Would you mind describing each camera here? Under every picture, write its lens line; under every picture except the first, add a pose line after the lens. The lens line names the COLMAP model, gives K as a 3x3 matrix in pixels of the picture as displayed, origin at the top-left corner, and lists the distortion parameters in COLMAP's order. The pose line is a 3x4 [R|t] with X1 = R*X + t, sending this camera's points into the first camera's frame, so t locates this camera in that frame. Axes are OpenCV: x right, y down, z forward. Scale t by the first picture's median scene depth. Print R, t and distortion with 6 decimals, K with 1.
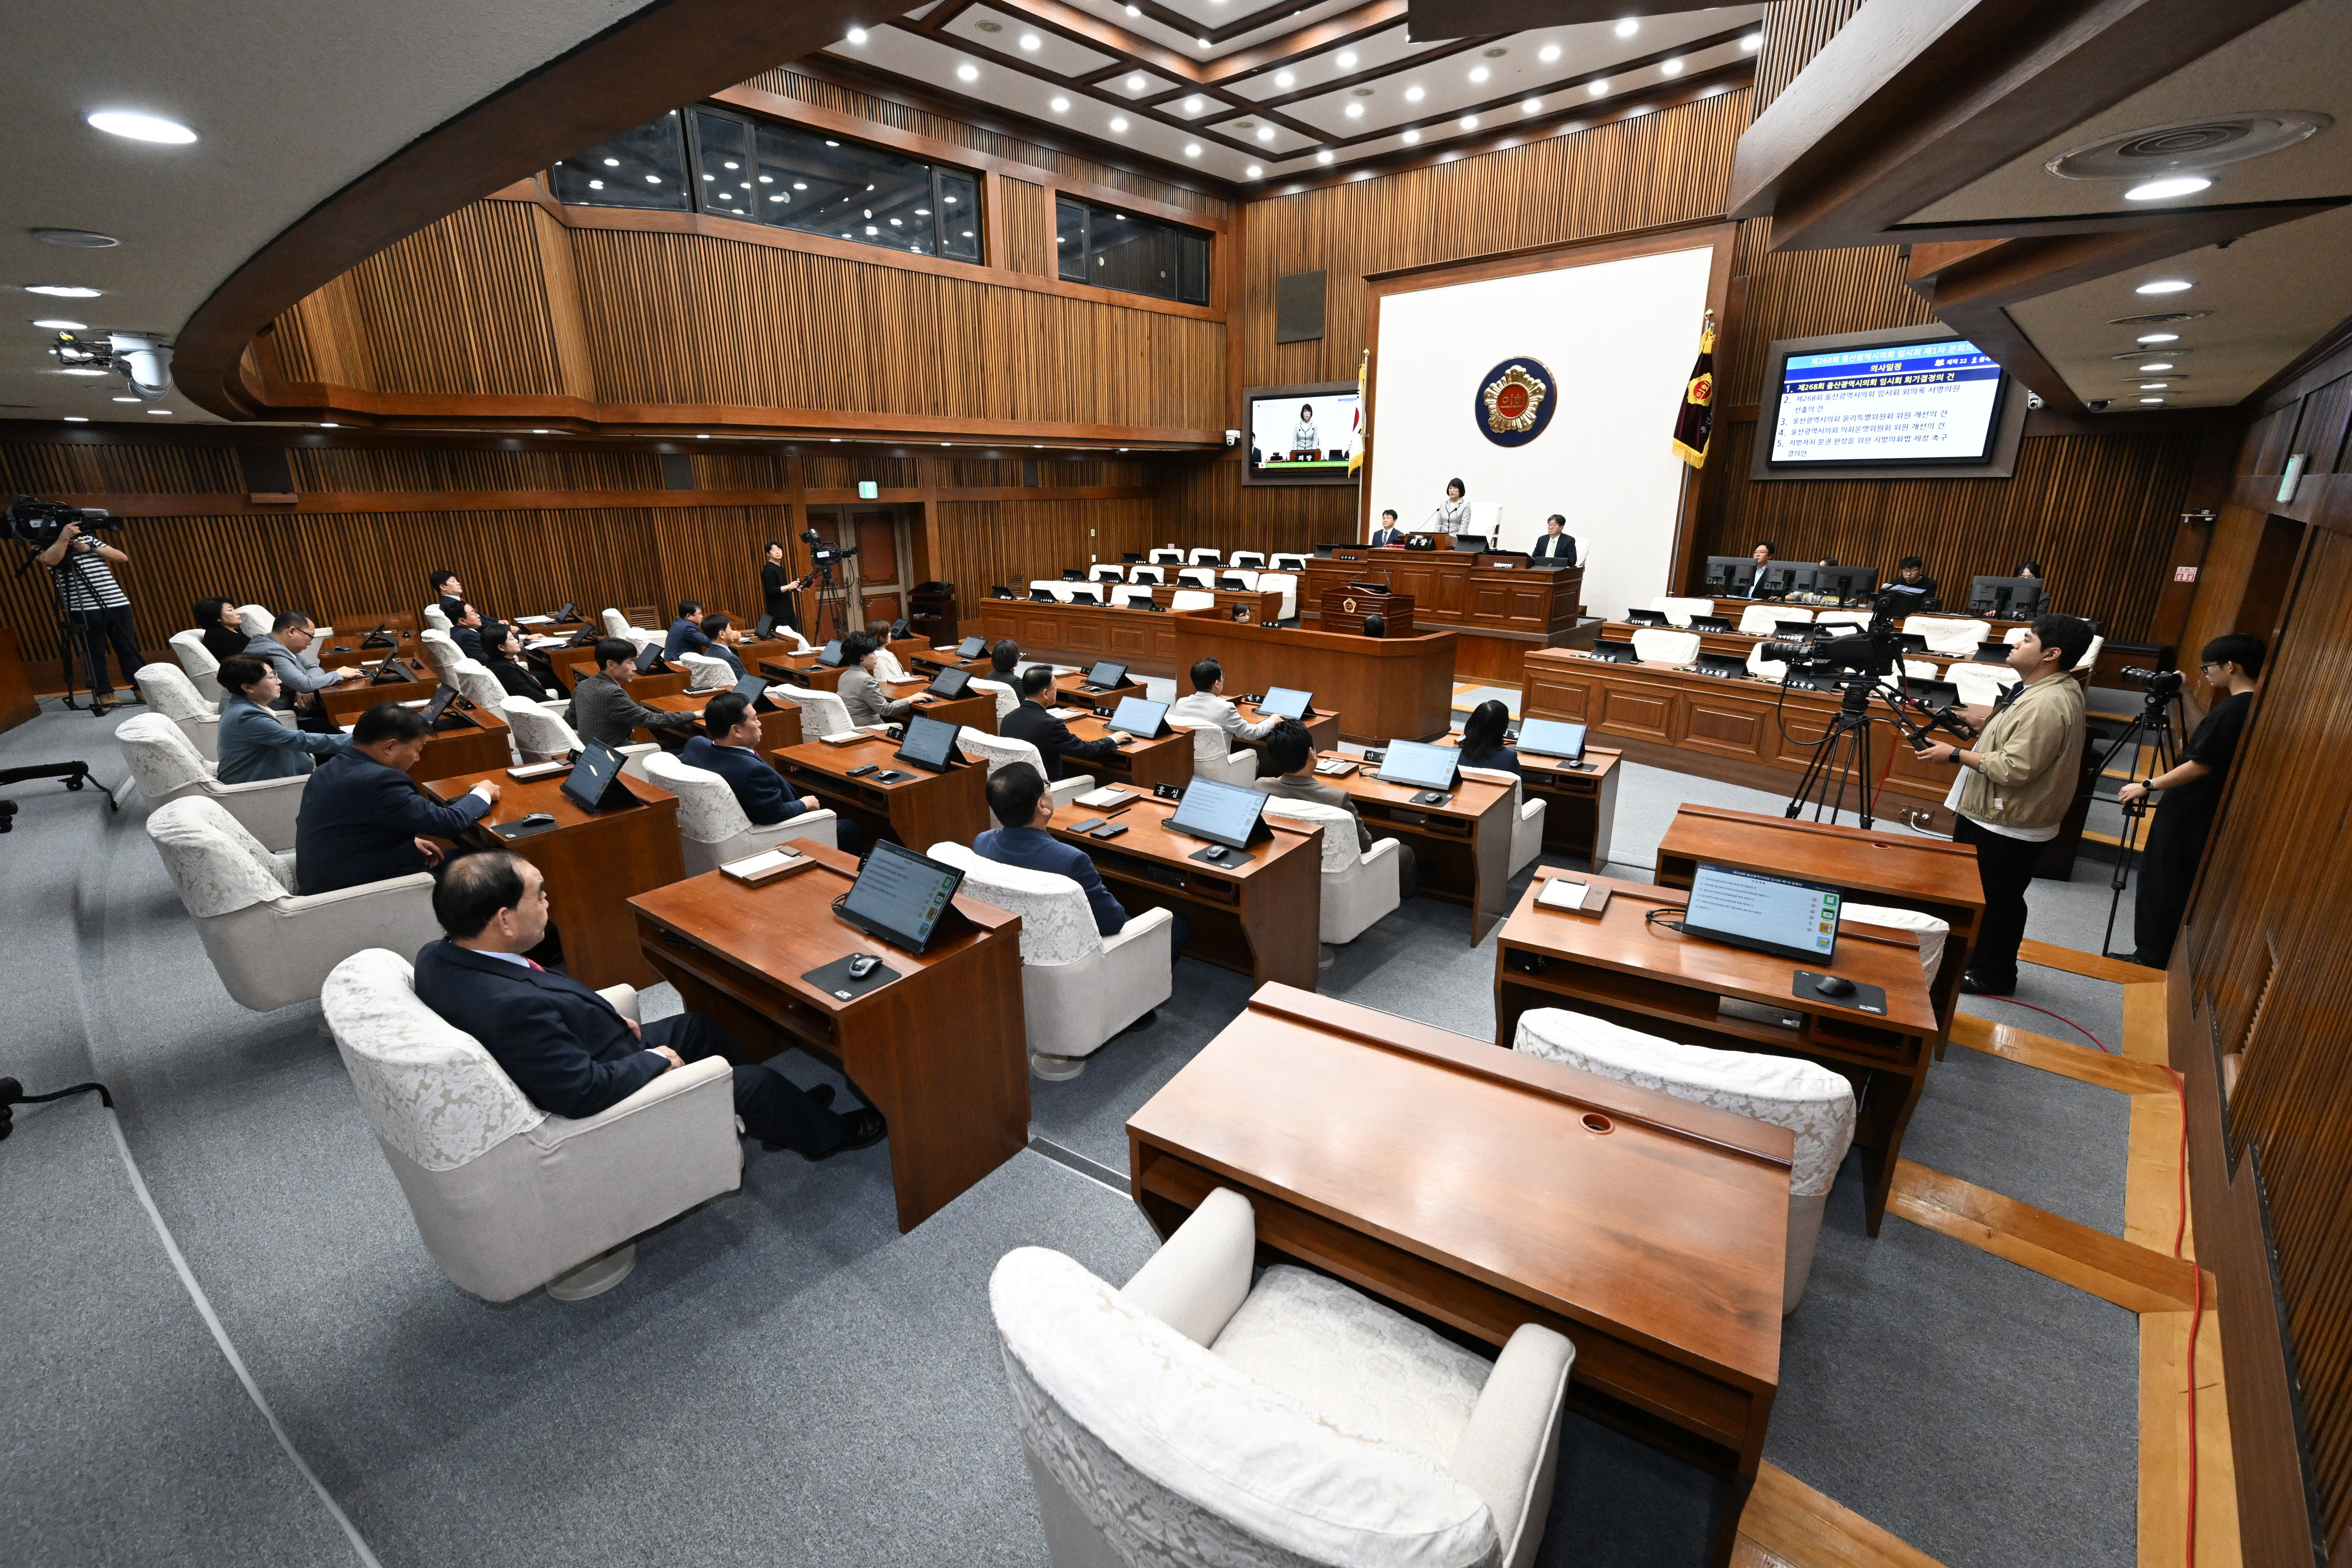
lens RADIAL K [[974.0, 0, 1175.8], [0, 974.0, 780.0], [0, 0, 1]] dist [0.001212, -0.000378]
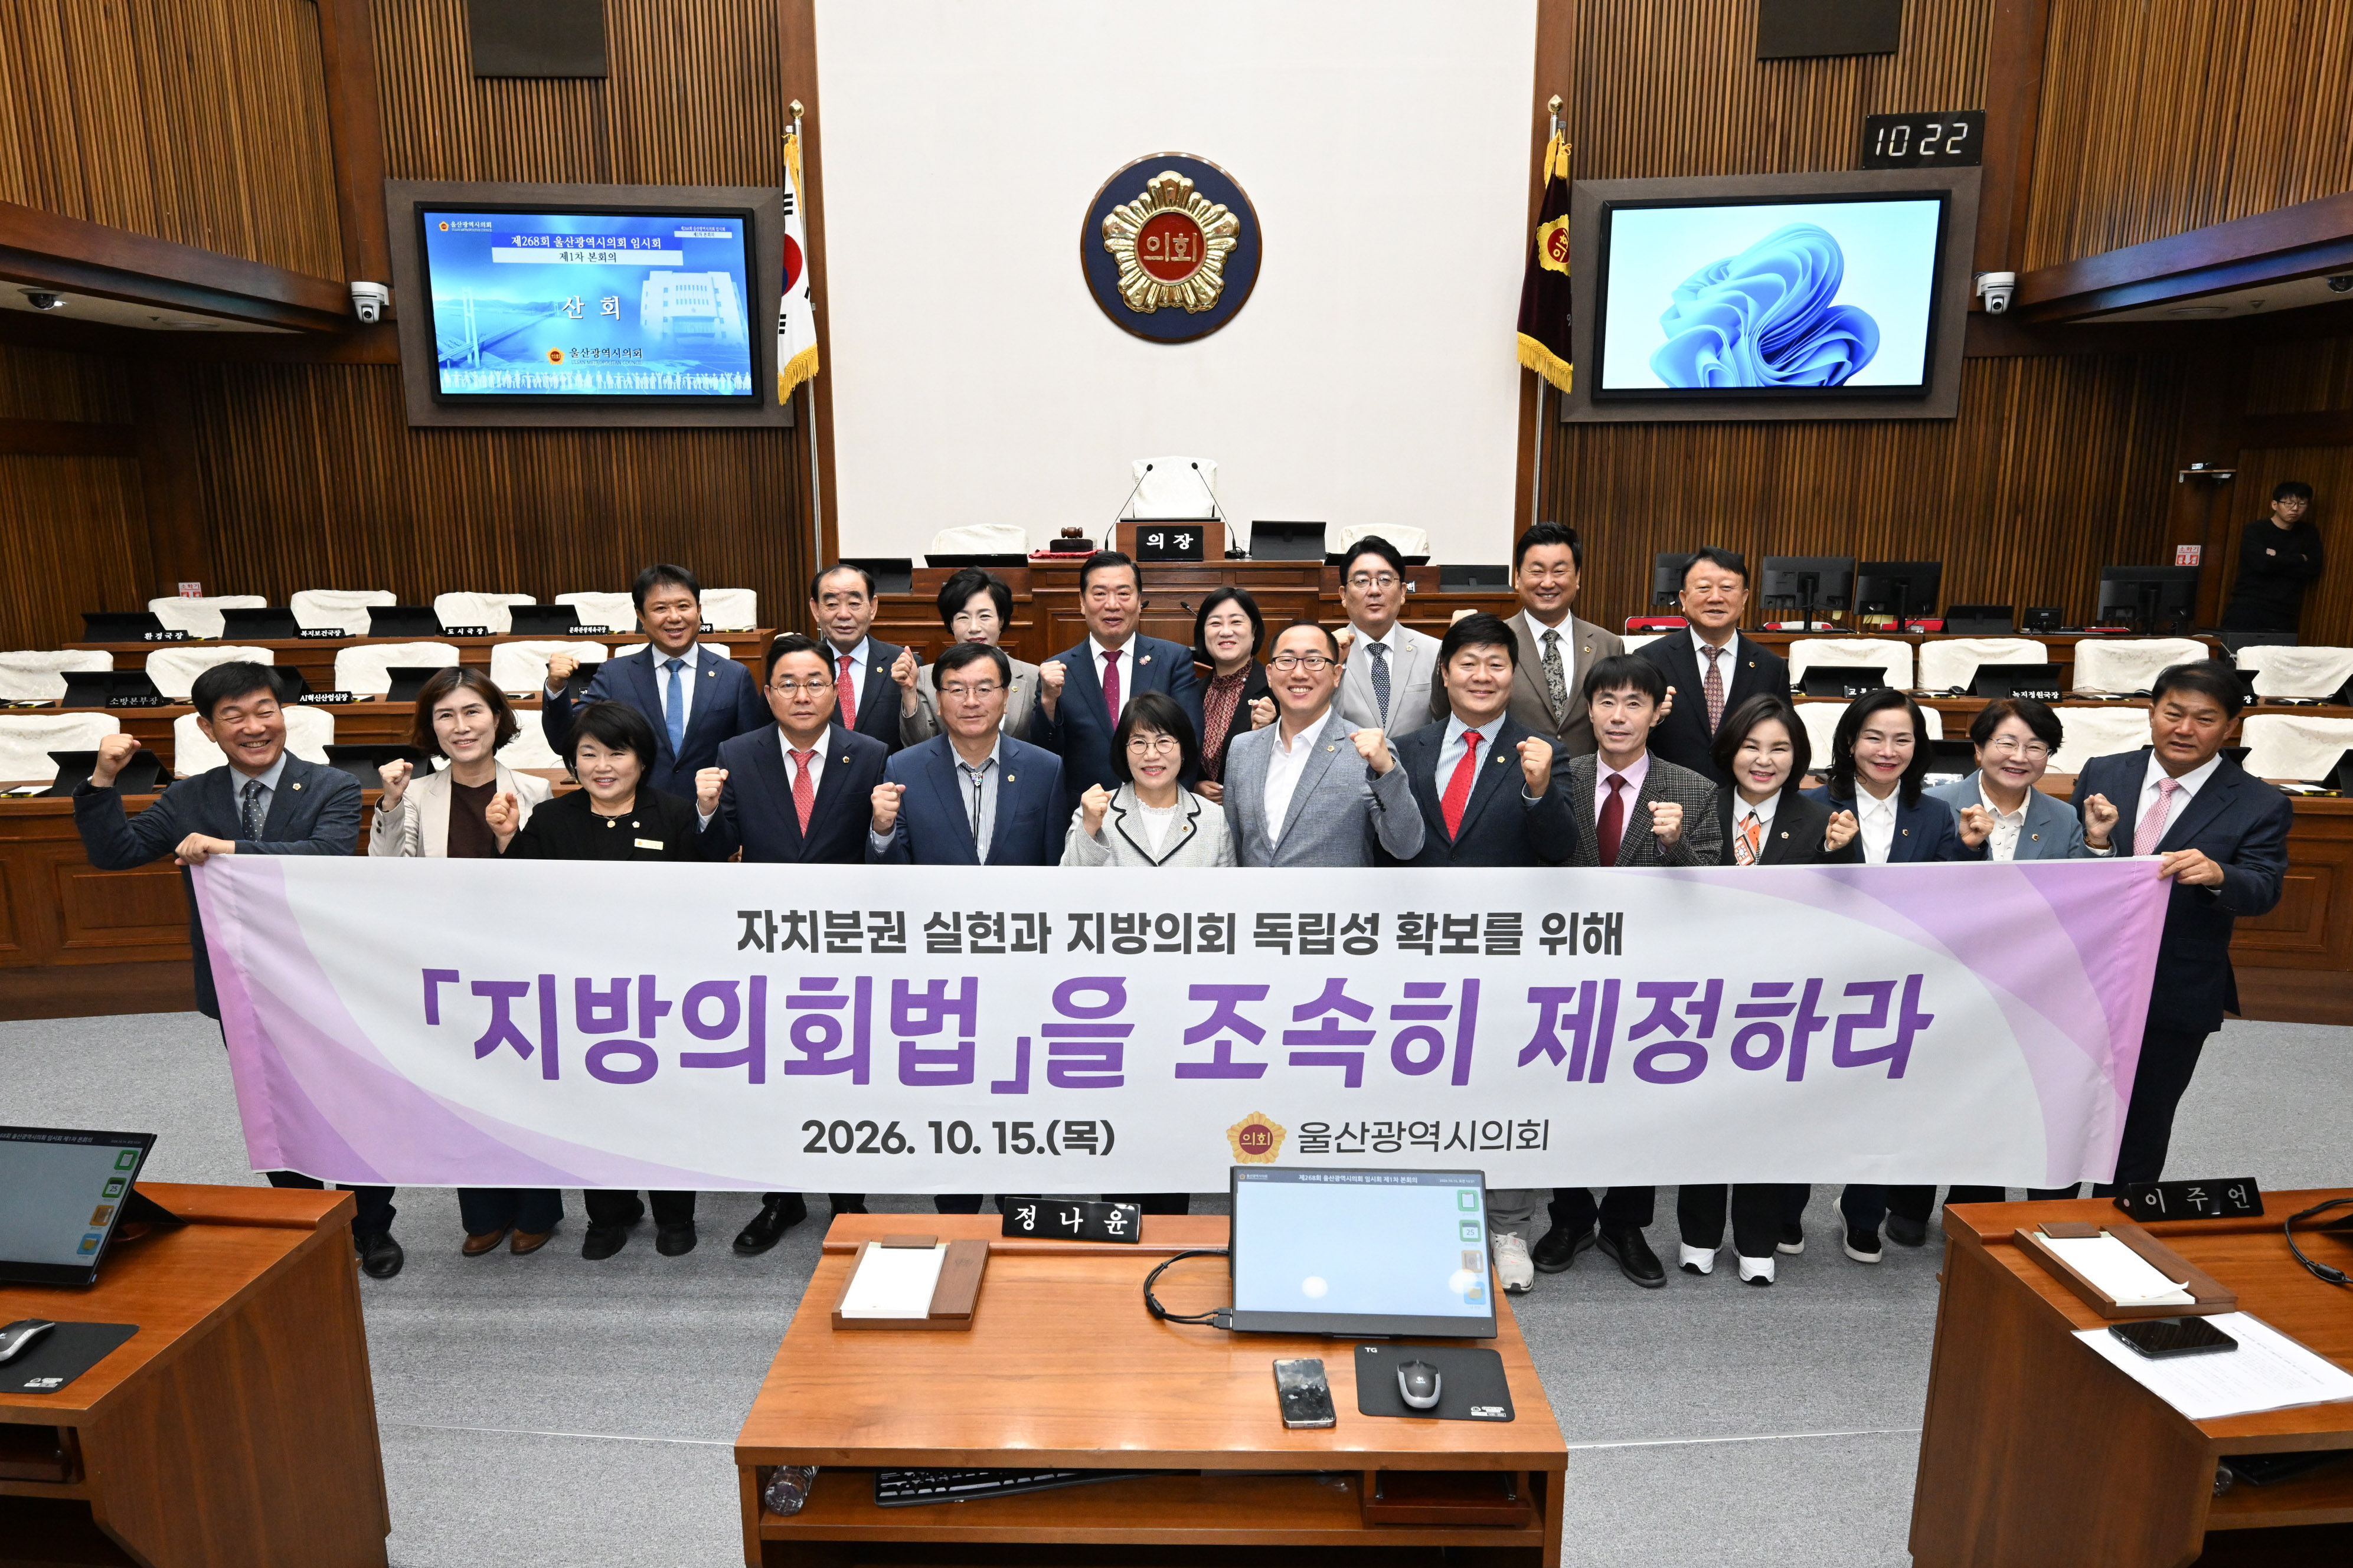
lens RADIAL K [[1485.4, 0, 1156.9], [0, 1485.4, 792.8], [0, 0, 1]] dist [-0.000531, -0.001626]
pose [[0.735330, -0.132003, 0.664729, -0.176933], [0.192659, 0.981095, -0.018294, -0.127713], [-0.649747, 0.141519, 0.746861, 0.541975]]
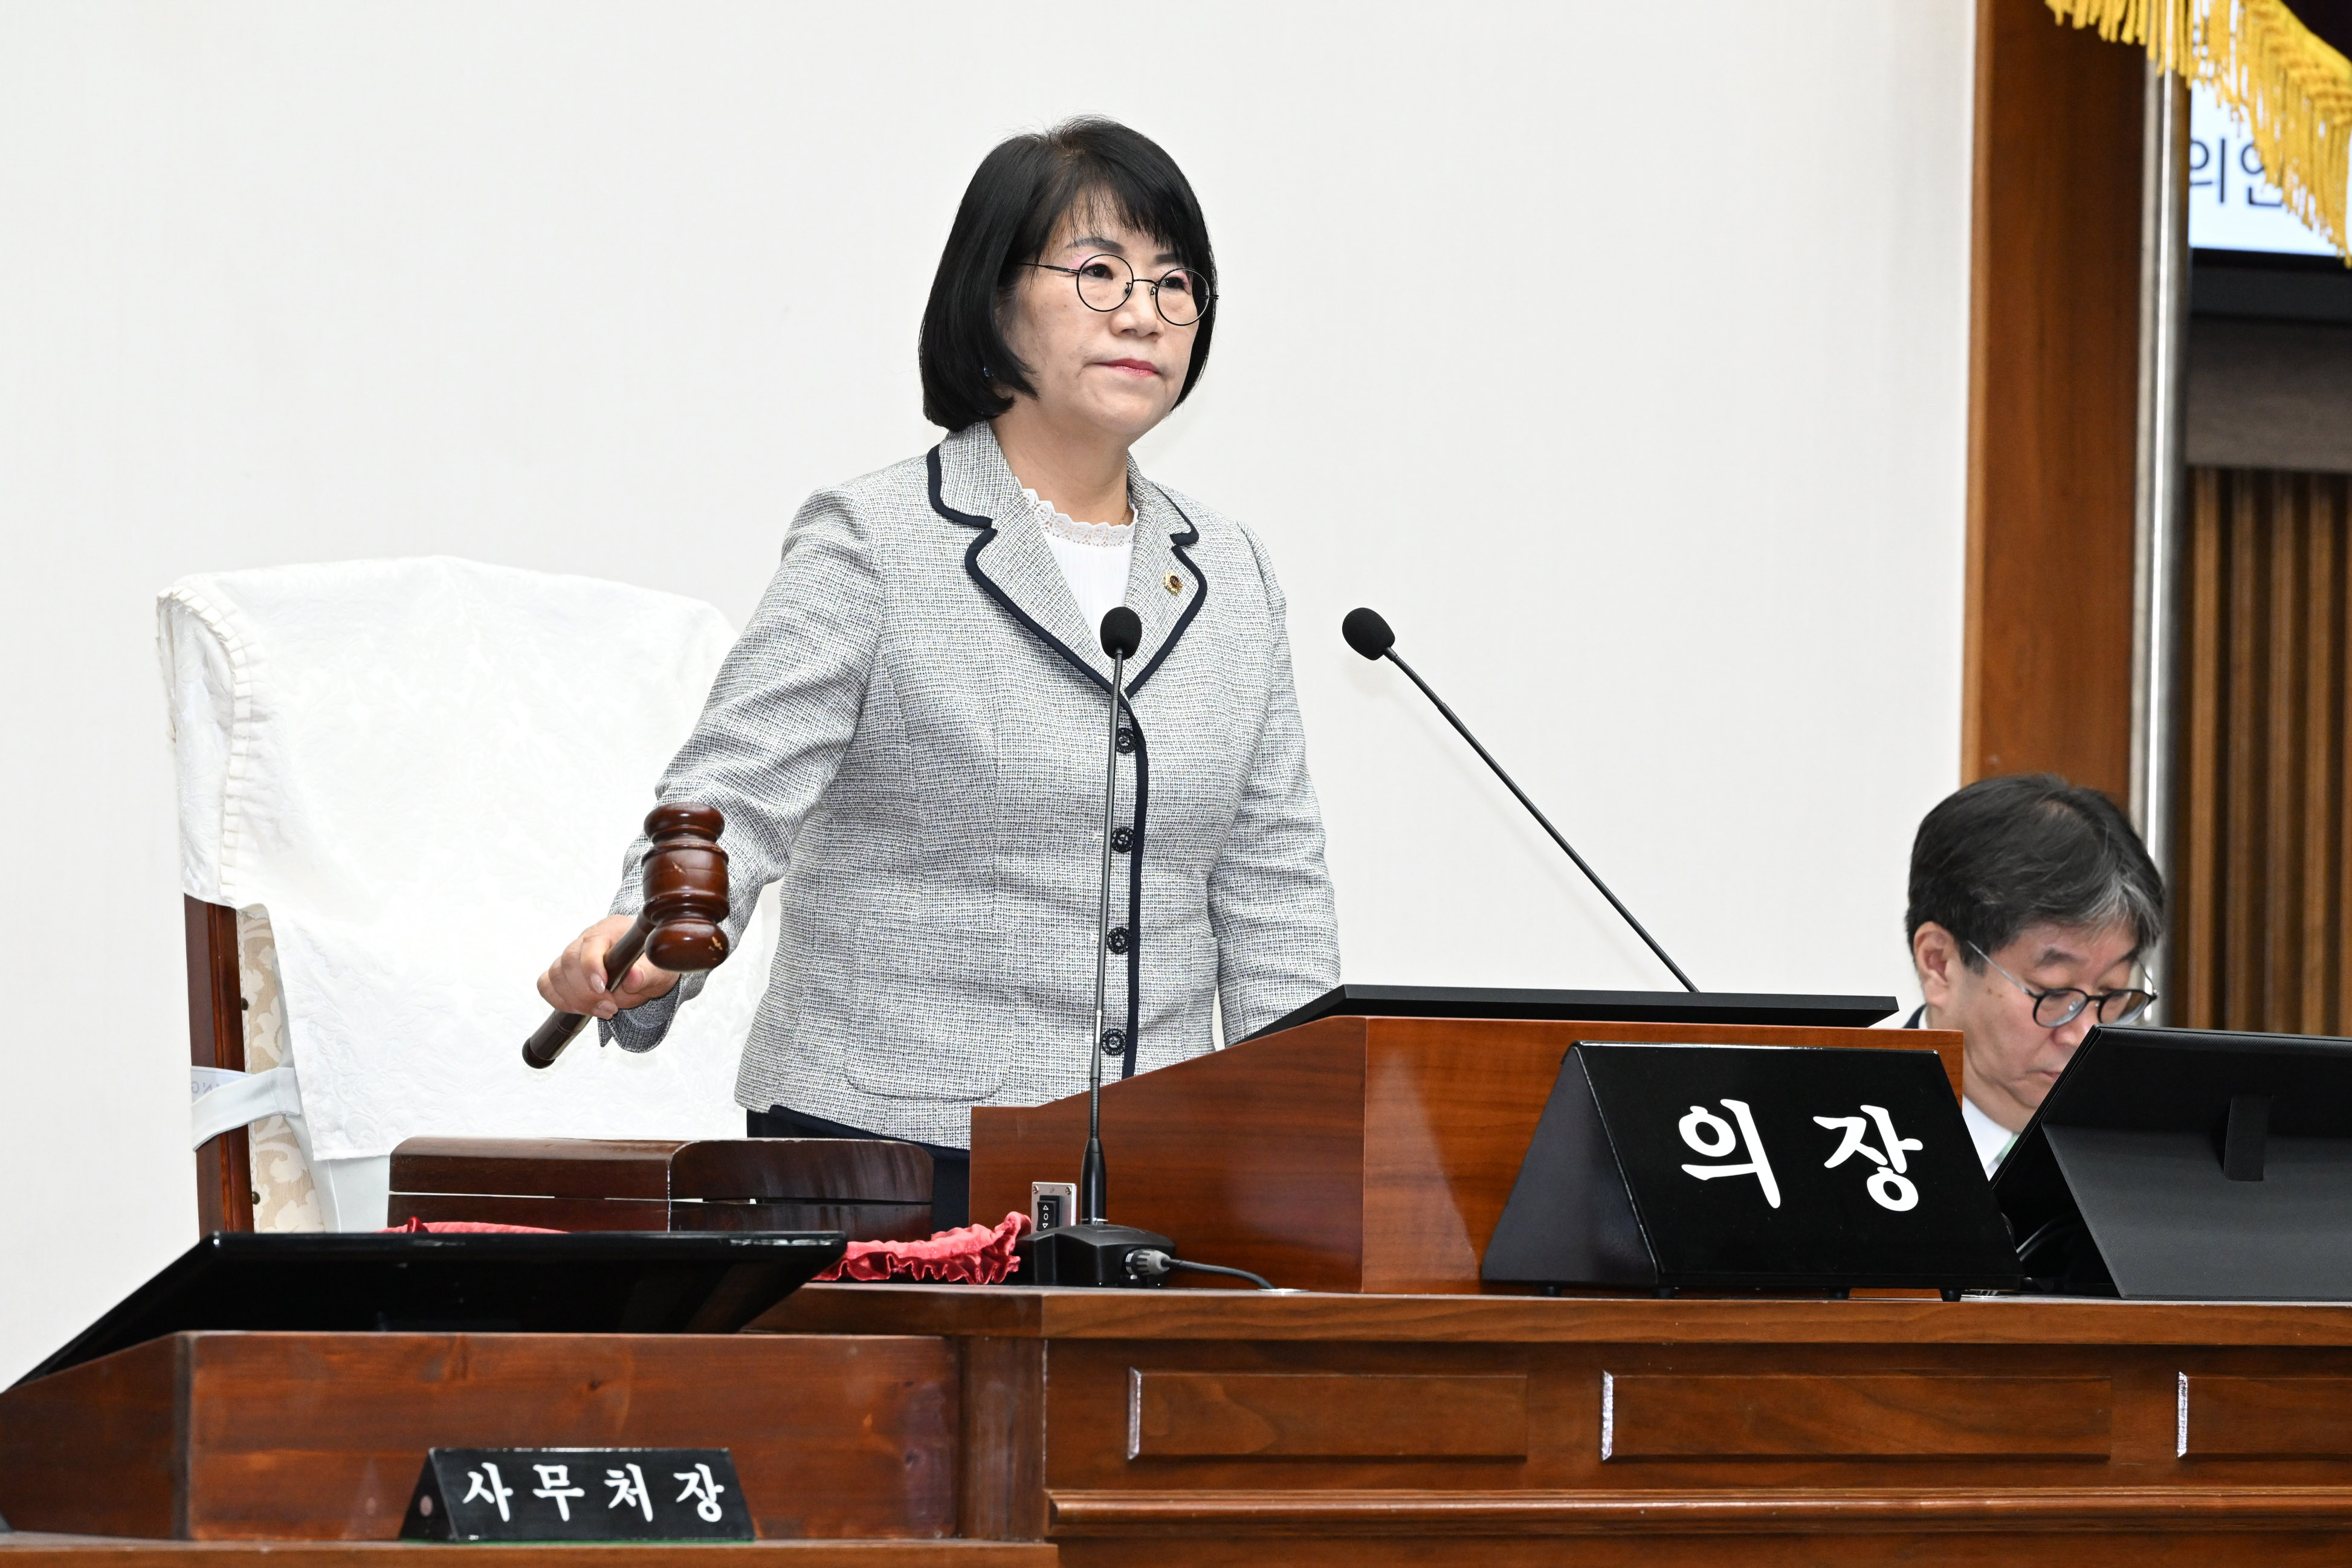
lens RADIAL K [[13939.4, 0, 1175.6], [0, 13939.4, 784.9], [0, 0, 1]] dist [0.079405, 0.000000]
pose [[0.134116, 0.033909, 0.990385, -0.542373], [0.264408, 0.961958, -0.068742, -0.213794], [-0.955040, 0.271085, 0.120049, 0.910233]]
